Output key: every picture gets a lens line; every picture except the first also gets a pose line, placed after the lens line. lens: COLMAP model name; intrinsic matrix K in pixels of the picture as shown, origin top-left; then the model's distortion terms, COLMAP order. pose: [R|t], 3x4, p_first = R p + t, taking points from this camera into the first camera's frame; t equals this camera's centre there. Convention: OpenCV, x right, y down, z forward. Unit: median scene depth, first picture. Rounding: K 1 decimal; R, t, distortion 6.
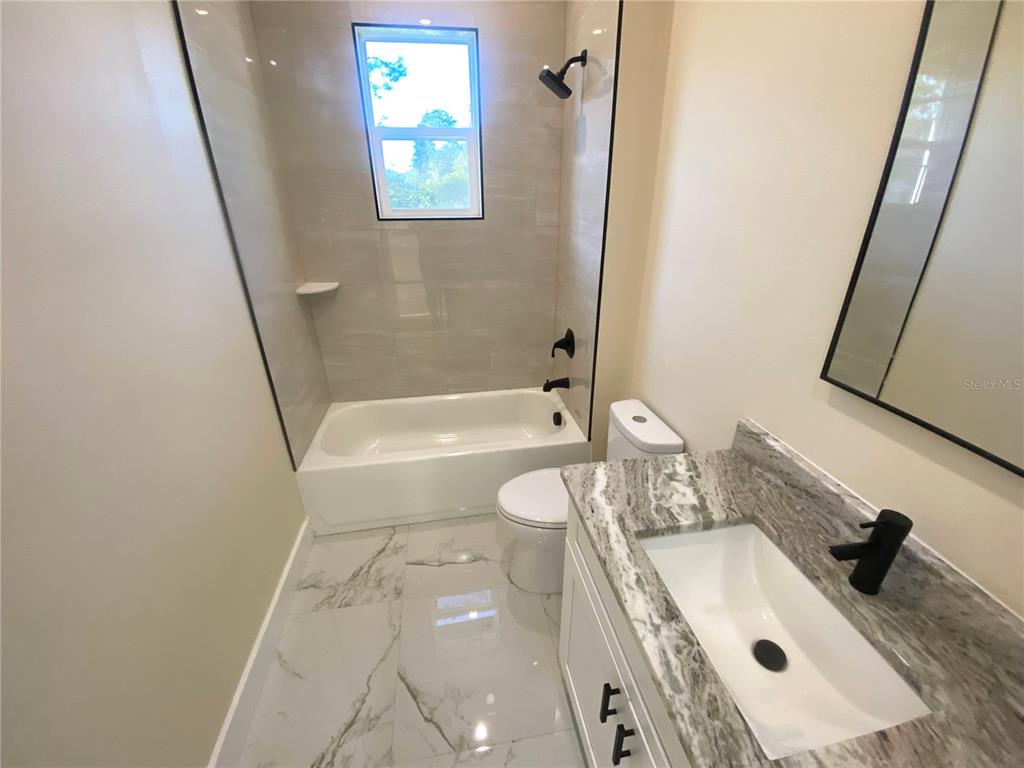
lens RADIAL K [[409.2, 0, 510.3], [0, 409.2, 378.4], [0, 0, 1]] dist [0.000115, -0.000200]
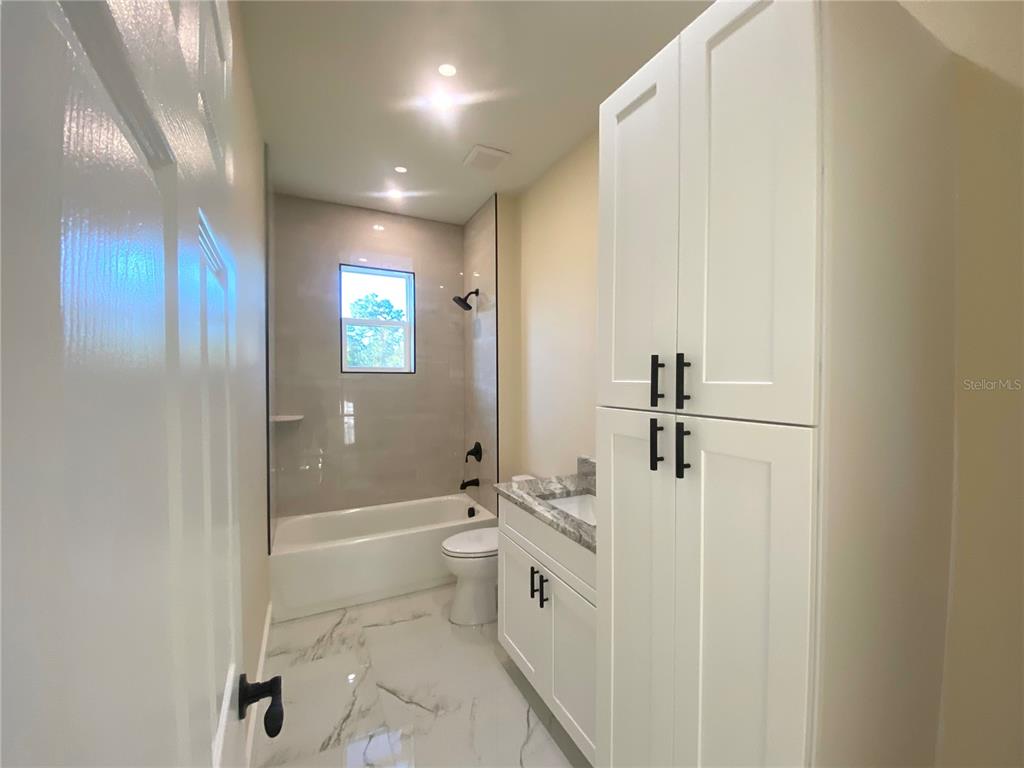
lens RADIAL K [[409.2, 0, 510.3], [0, 409.2, 378.4], [0, 0, 1]] dist [0.000115, -0.000200]
pose [[0.955867, 0.014265, 0.293452, -0.208839], [0.106923, 0.913437, -0.392684, 0.309587], [-0.273651, 0.406731, 0.871599, -0.486877]]
